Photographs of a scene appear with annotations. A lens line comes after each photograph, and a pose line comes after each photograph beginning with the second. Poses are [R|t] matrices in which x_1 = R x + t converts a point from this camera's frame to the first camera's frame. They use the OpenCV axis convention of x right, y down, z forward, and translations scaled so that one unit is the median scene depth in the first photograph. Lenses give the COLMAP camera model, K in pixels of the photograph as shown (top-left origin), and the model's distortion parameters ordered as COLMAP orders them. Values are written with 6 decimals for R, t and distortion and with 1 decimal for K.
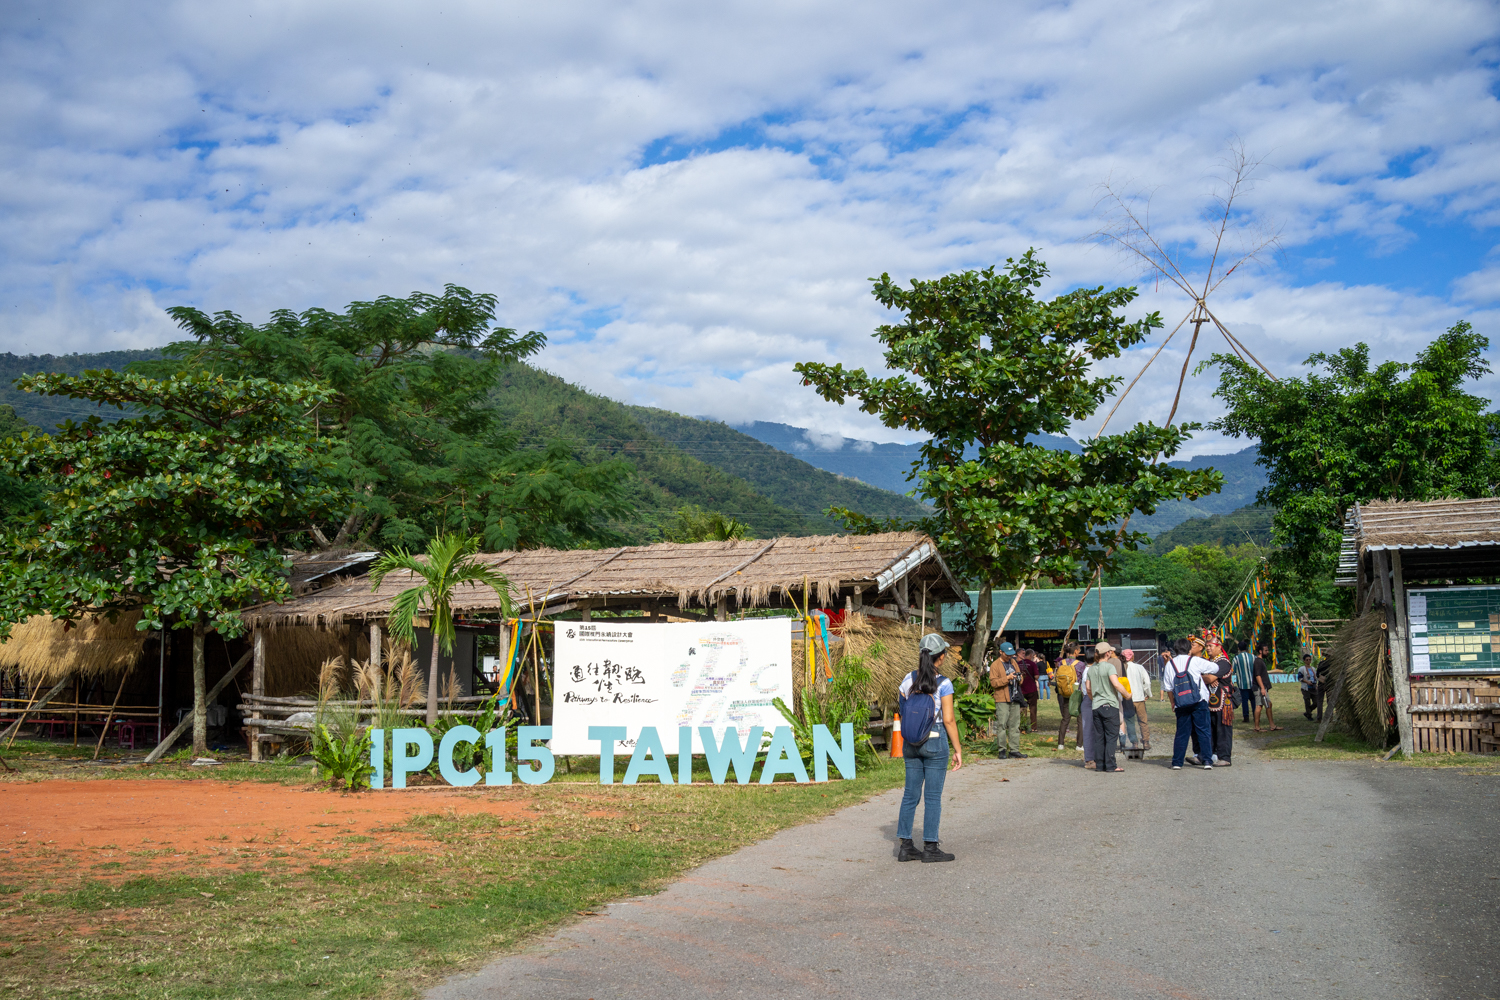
lens RADIAL K [[1511.5, 0, 749.4], [0, 1511.5, 502.0], [0, 0, 1]] dist [-0.069276, 0.000000]
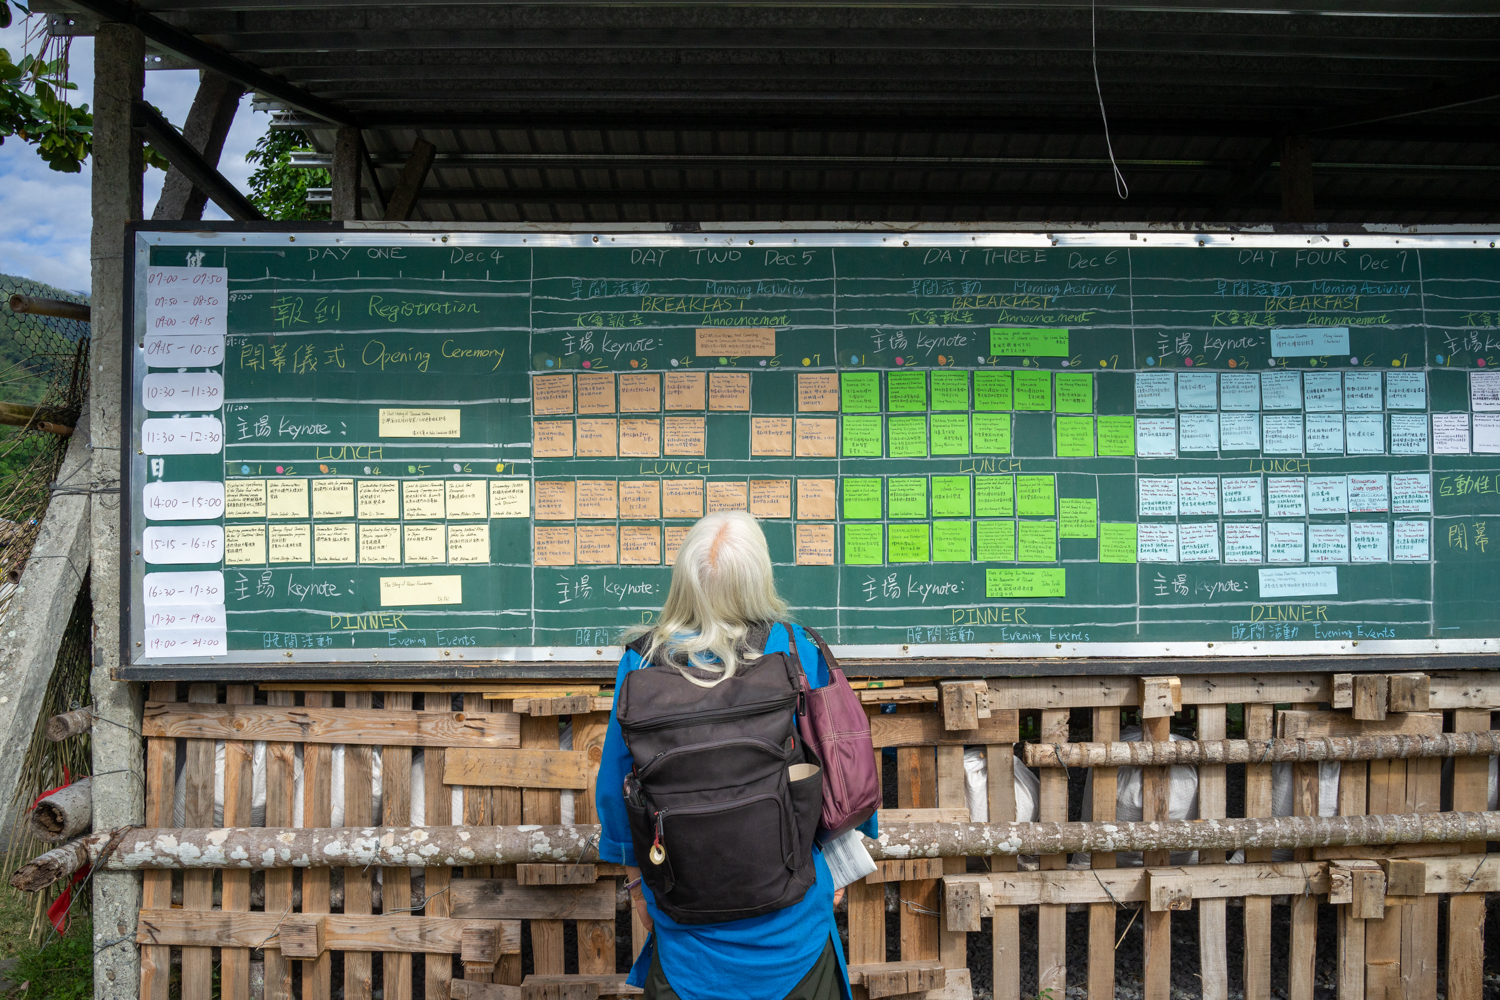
lens RADIAL K [[1511.5, 0, 750.6], [0, 1511.5, 501.3], [0, 0, 1]] dist [-0.069276, 0.000000]
pose [[0.942358, 0.028075, 0.333426, 0.456795], [-0.046011, 0.997880, 0.046018, 0.081728], [-0.331427, -0.058706, 0.941653, 0.798397]]
